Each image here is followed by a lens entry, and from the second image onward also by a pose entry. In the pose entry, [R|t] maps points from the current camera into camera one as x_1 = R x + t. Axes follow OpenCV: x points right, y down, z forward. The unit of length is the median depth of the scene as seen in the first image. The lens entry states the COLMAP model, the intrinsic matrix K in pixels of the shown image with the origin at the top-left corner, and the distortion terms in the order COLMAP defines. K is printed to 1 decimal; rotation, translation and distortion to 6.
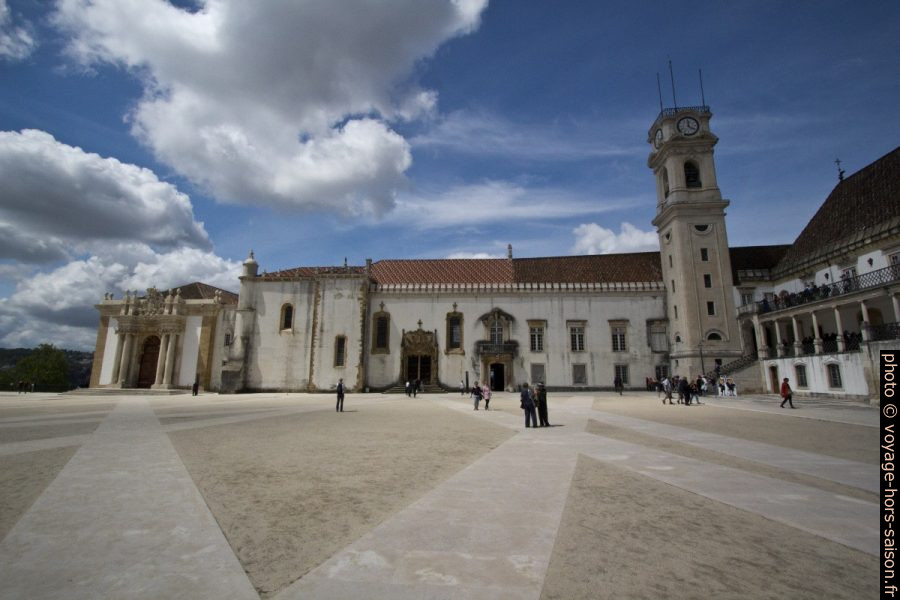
lens RADIAL K [[448.4, 0, 435.9], [0, 448.4, 283.6], [0, 0, 1]] dist [-0.010296, 0.000381]
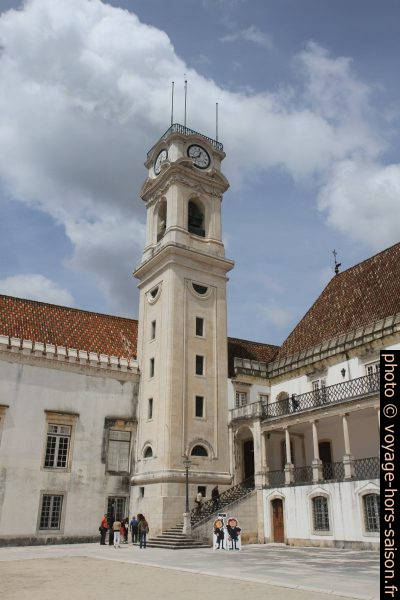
lens RADIAL K [[517.2, 0, 200.1], [0, 517.2, 300.0], [0, 0, 1]] dist [-0.043995, 0.014794]
pose [[0.769205, 0.242638, 0.591143, 0.128919], [-0.122833, 0.963997, -0.235844, 0.083057], [-0.627085, 0.108801, 0.771315, 0.395122]]
